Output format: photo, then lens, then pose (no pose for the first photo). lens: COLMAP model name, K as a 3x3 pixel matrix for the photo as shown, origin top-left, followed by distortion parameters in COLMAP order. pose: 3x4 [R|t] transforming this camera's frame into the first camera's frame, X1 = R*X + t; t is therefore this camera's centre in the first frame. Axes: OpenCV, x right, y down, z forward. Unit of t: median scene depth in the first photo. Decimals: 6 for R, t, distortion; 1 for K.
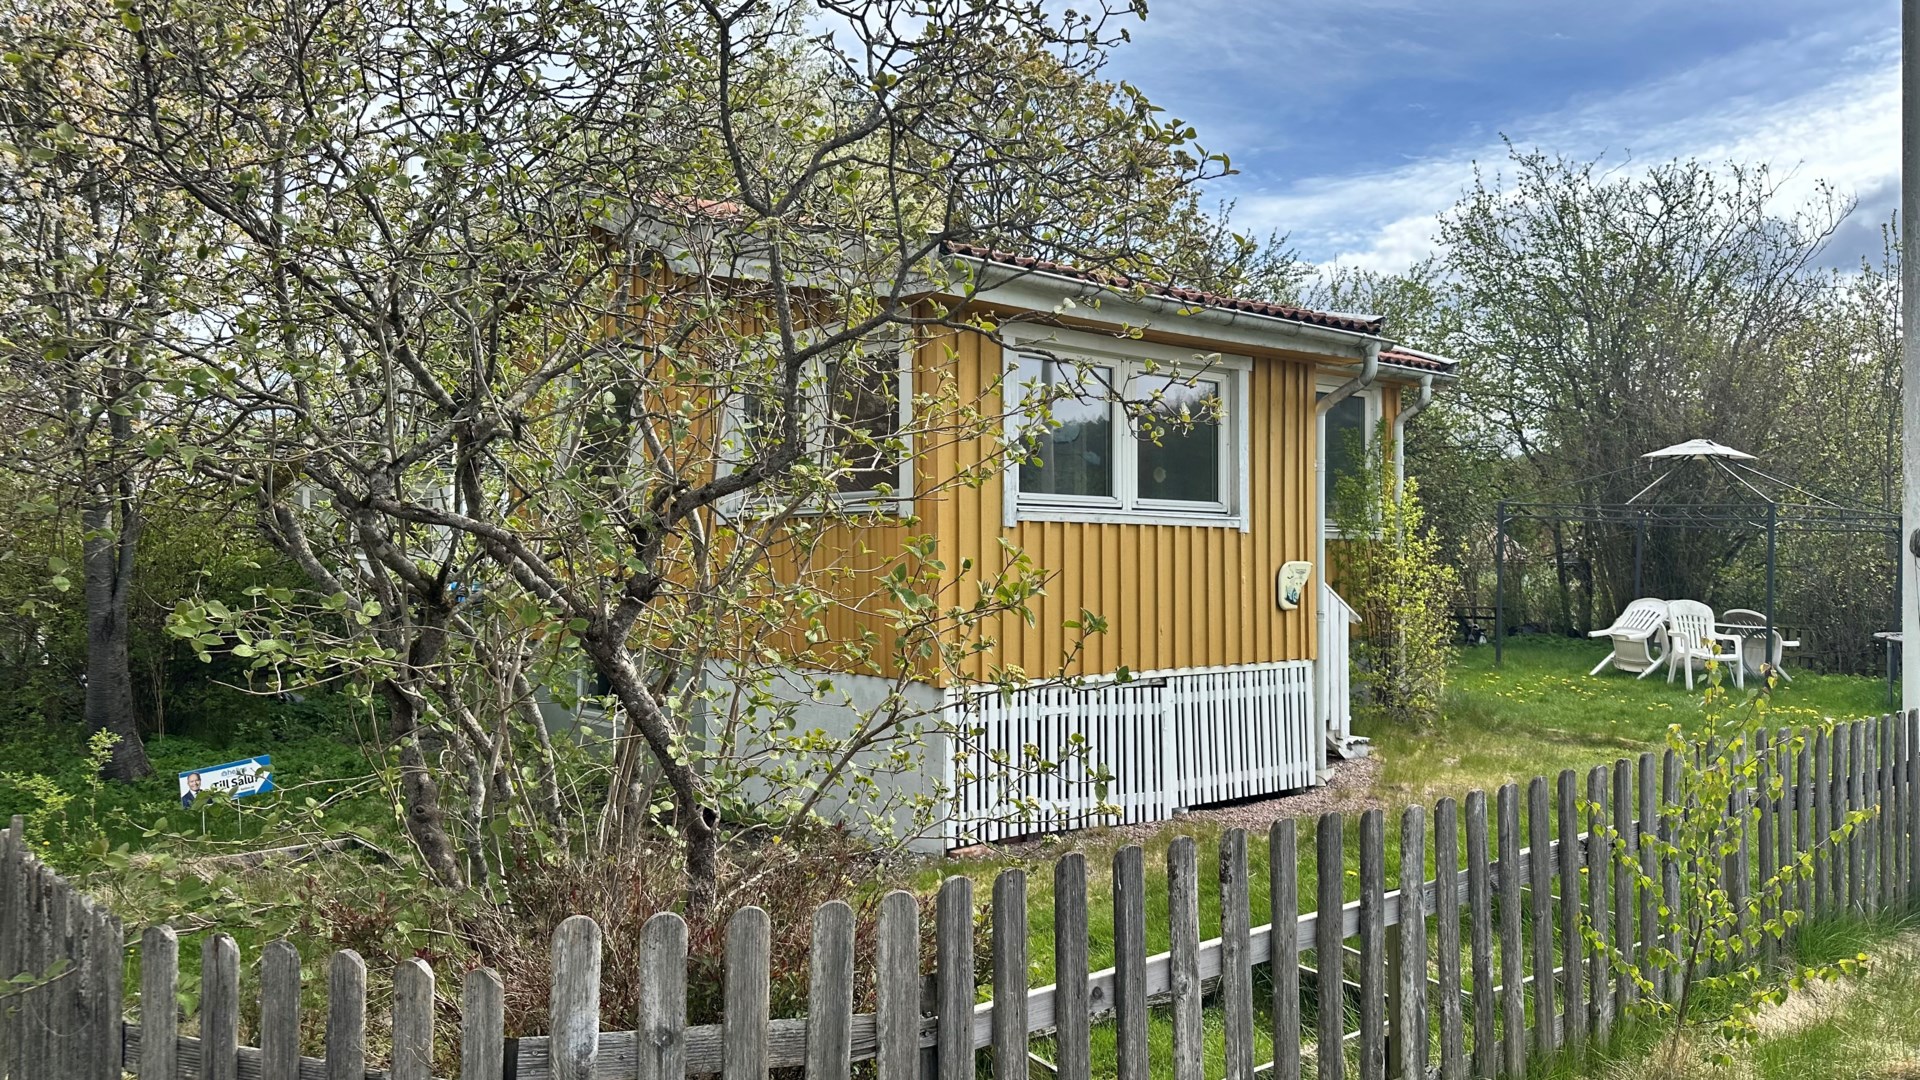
lens RADIAL K [[1335.4, 0, 960.0], [0, 1335.4, 540.0], [0, 0, 1]] dist [0.103638, -0.171834]
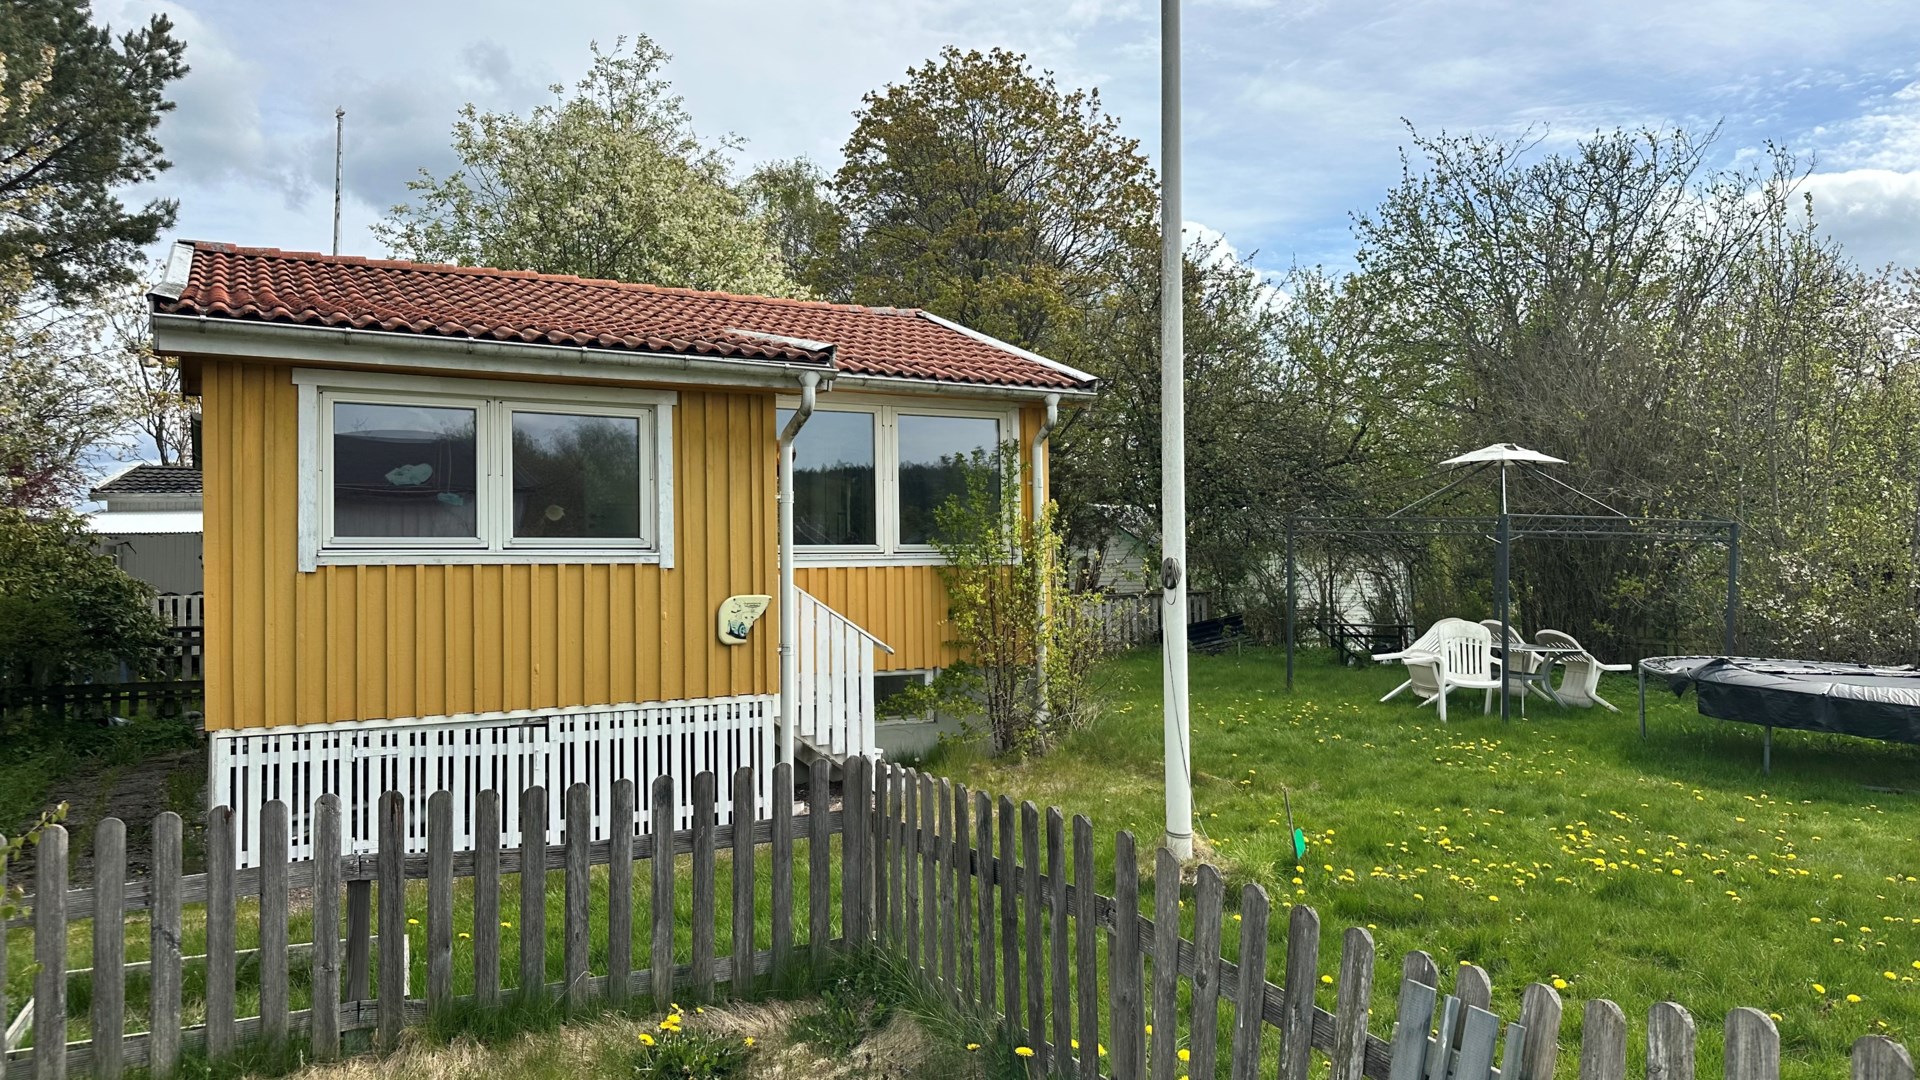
lens RADIAL K [[1335.4, 0, 960.0], [0, 1335.4, 540.0], [0, 0, 1]] dist [0.103638, -0.171834]
pose [[0.982808, -0.025178, -0.182904, 0.604892], [0.022873, 0.999630, -0.014700, -0.006629], [0.183207, 0.010264, 0.983021, 0.064877]]
